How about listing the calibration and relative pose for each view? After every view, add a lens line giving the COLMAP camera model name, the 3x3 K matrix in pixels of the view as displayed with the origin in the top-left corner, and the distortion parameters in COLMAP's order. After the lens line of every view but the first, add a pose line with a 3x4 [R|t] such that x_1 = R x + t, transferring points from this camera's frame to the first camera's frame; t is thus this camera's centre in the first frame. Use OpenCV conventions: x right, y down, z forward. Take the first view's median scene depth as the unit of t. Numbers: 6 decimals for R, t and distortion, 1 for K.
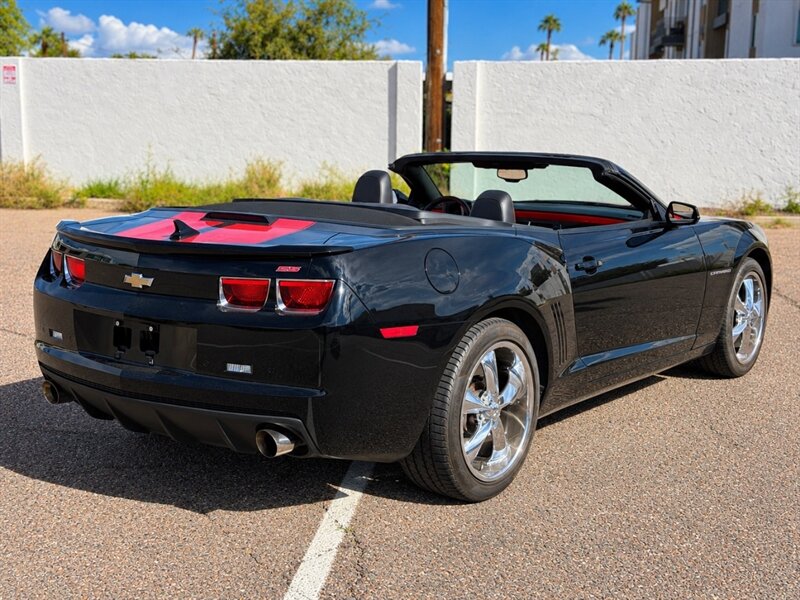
lens RADIAL K [[1086.2, 0, 366.3], [0, 1086.2, 316.6], [0, 0, 1]] dist [0.030579, 0.051178]
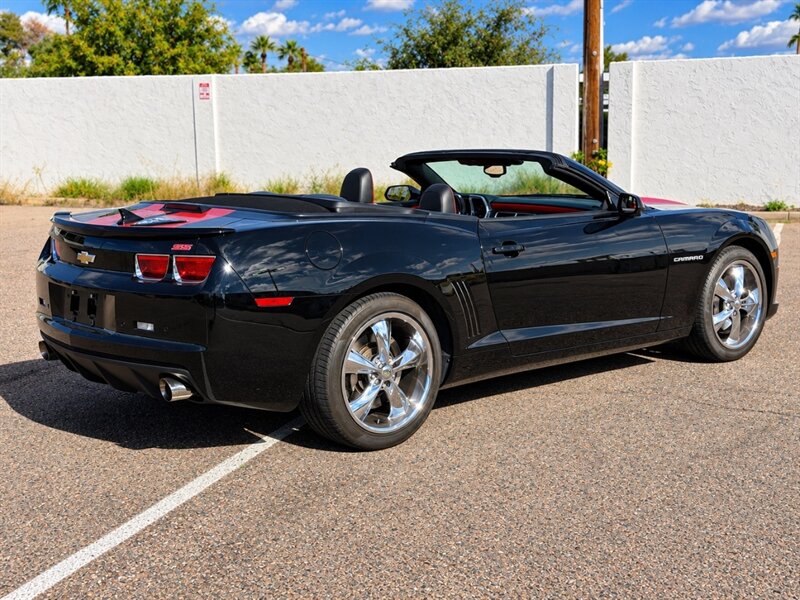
lens RADIAL K [[1098.2, 0, 400.0], [0, 1098.2, 300.0], [0, 0, 1]] dist [0.139763, -0.246201]
pose [[0.973297, 0.010673, -0.229301, 0.317946], [-0.015659, 0.999679, -0.019937, 0.025801], [0.229014, 0.022995, 0.973151, -0.109707]]
